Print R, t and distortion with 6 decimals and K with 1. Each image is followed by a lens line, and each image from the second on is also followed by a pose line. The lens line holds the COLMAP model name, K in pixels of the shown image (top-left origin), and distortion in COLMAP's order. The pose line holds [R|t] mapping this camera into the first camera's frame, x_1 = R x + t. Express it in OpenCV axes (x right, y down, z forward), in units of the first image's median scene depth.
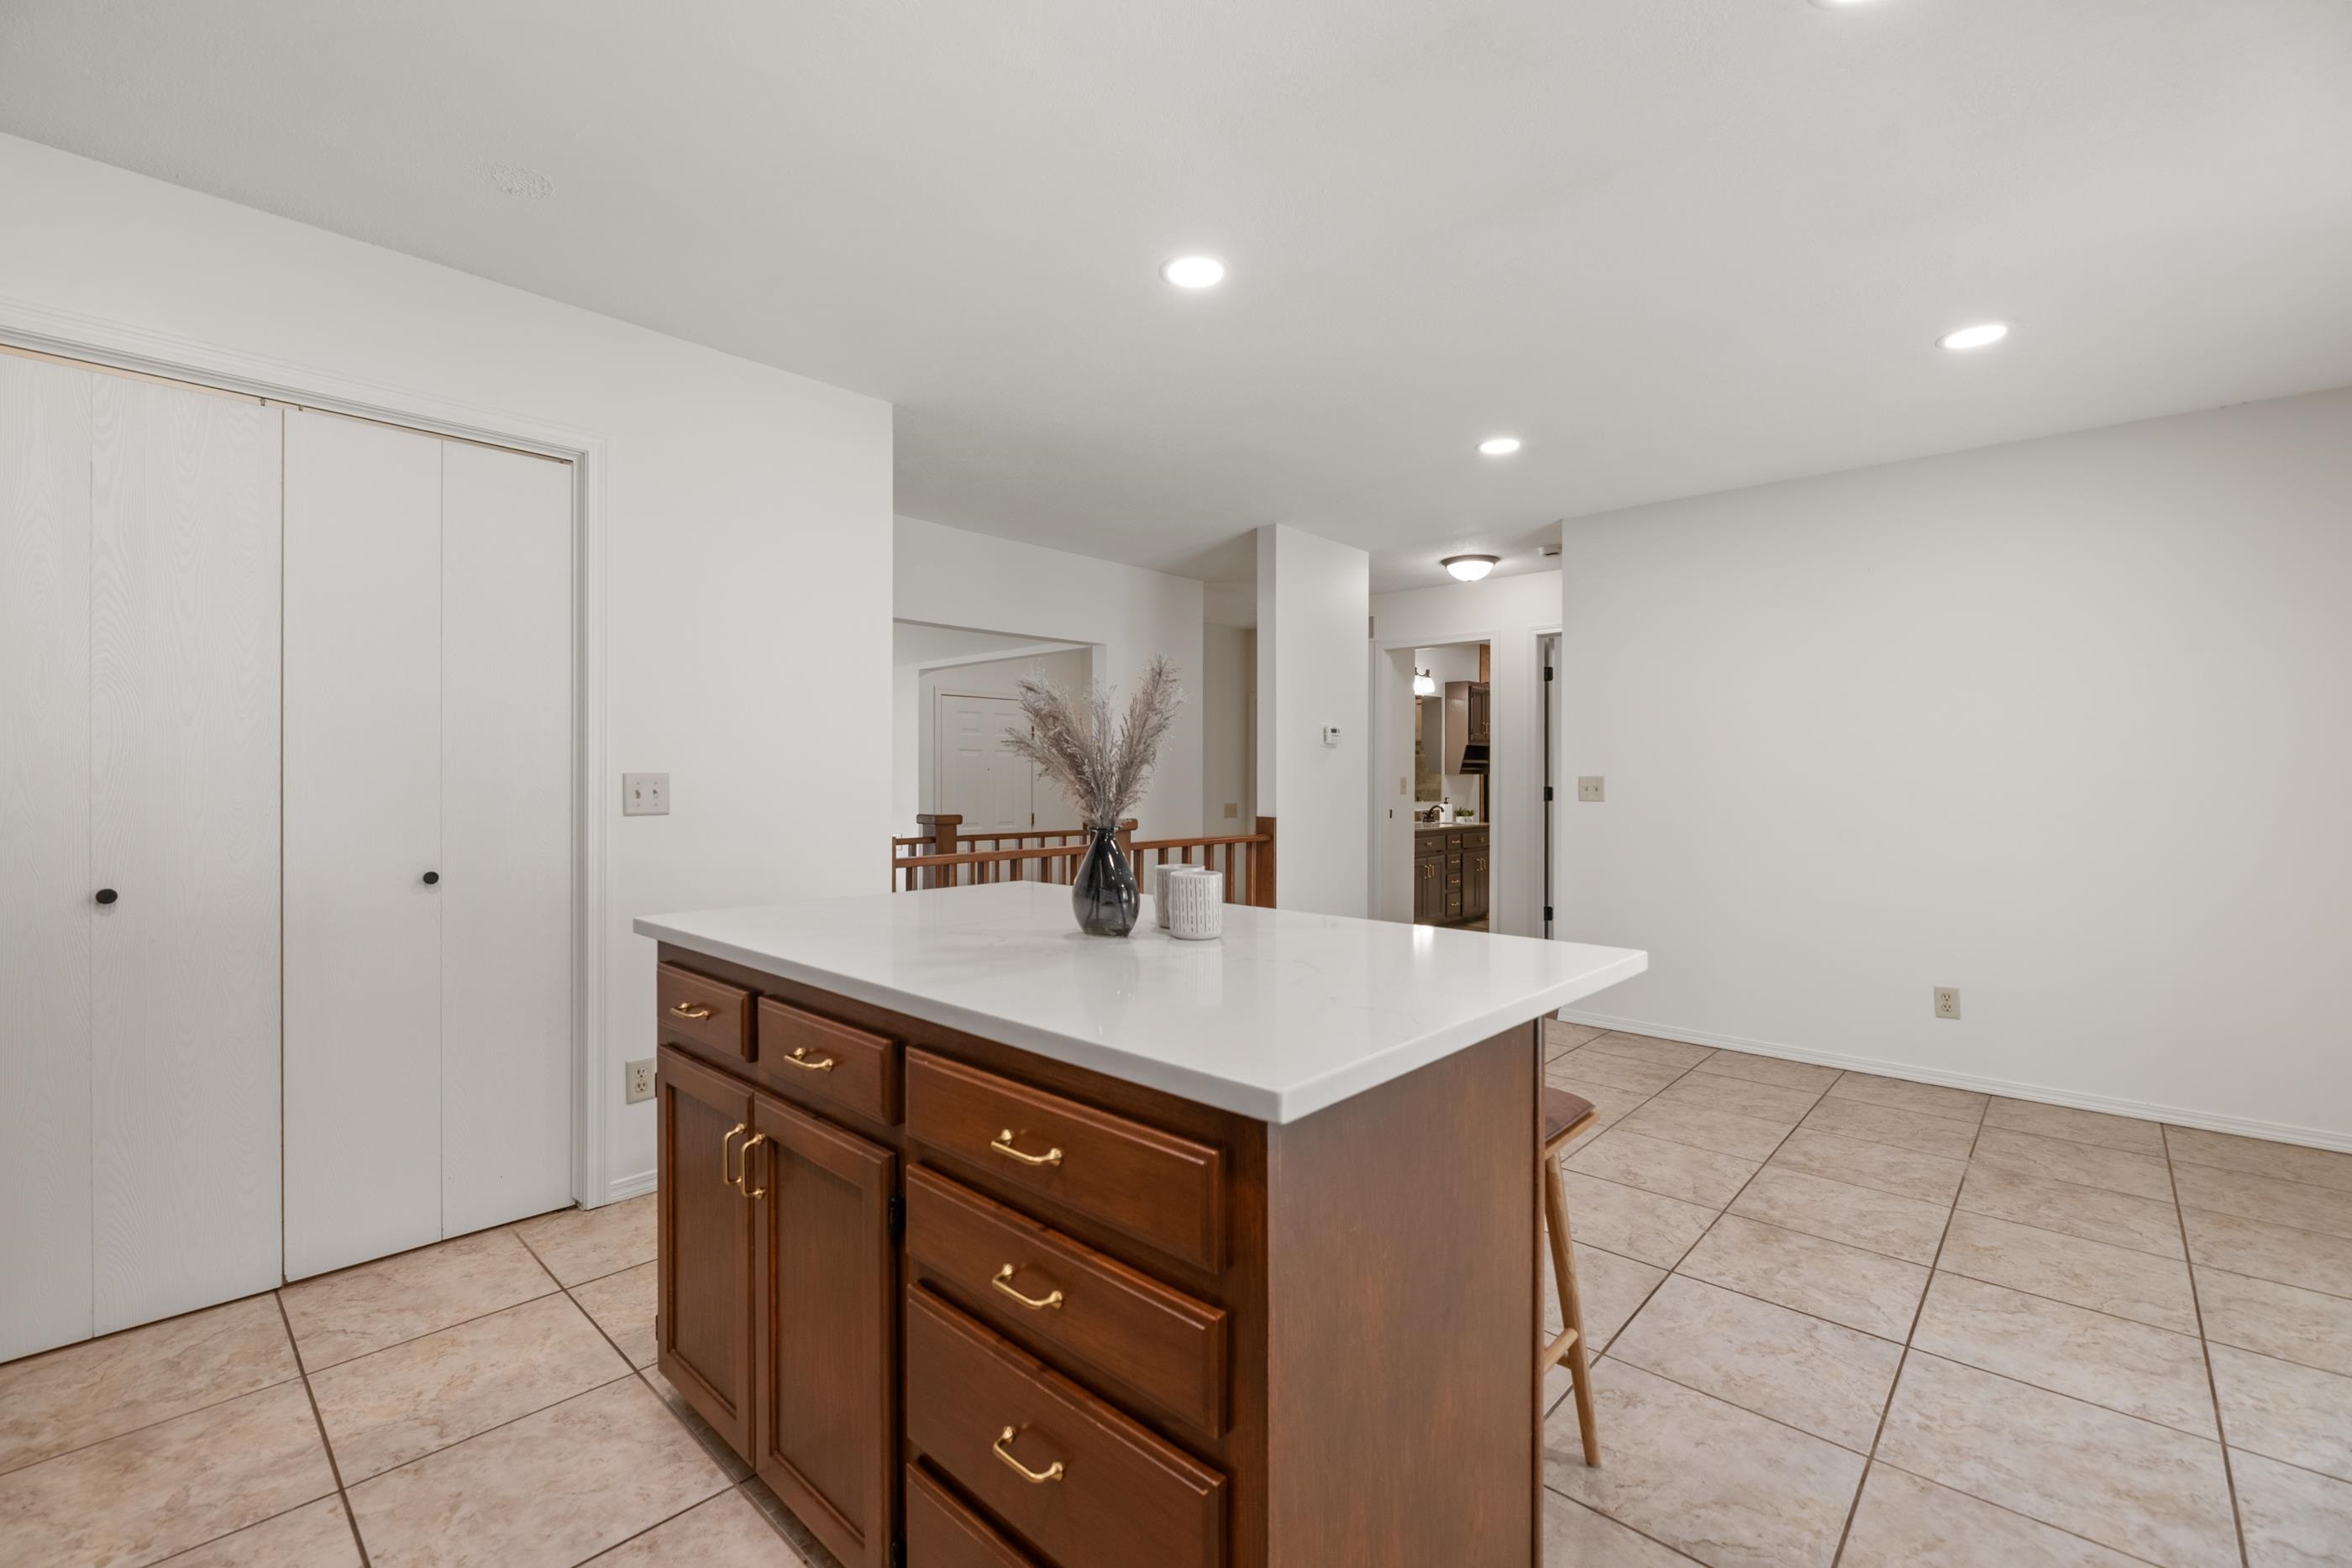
lens RADIAL K [[981.8, 0, 1161.4], [0, 981.8, 782.7], [0, 0, 1]] dist [-0.004279, -0.002389]
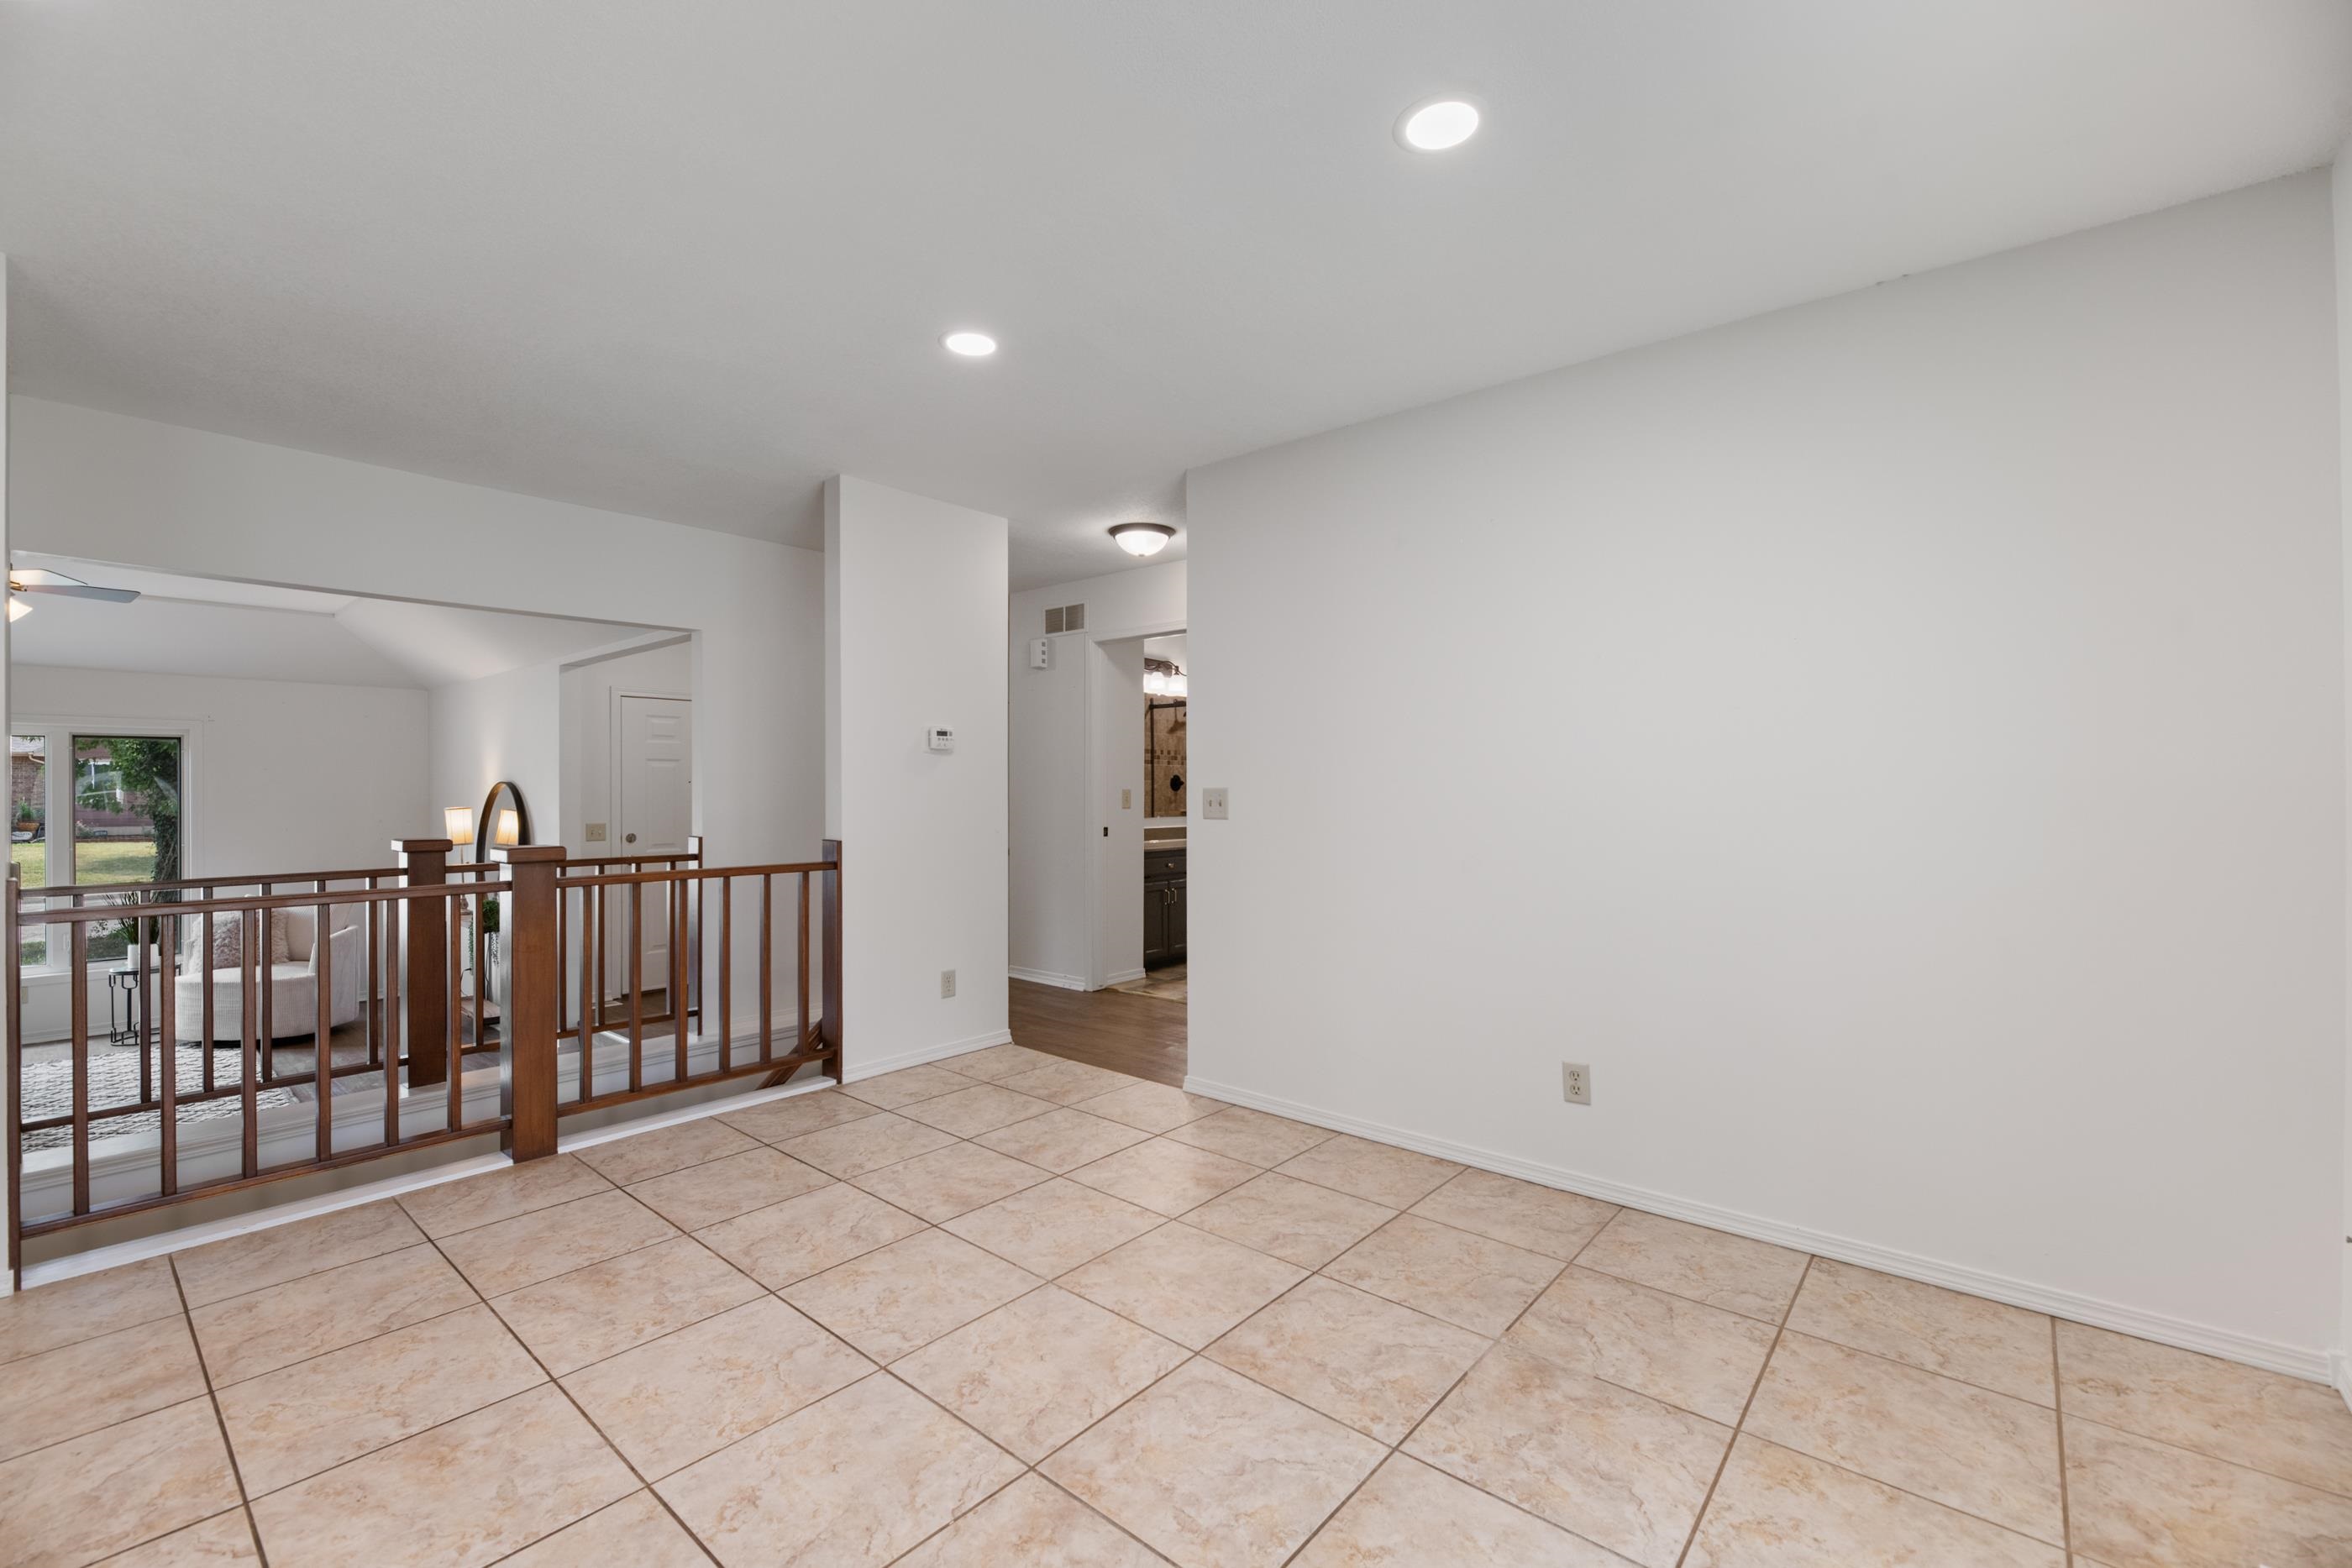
lens RADIAL K [[981.8, 0, 1159.5], [0, 981.8, 782.0], [0, 0, 1]] dist [-0.004279, -0.002389]
pose [[0.998868, -0.003374, 0.047439, 0.545156], [0.004016, 0.999902, -0.013431, -0.000644], [-0.047389, 0.013606, 0.998784, 0.305055]]
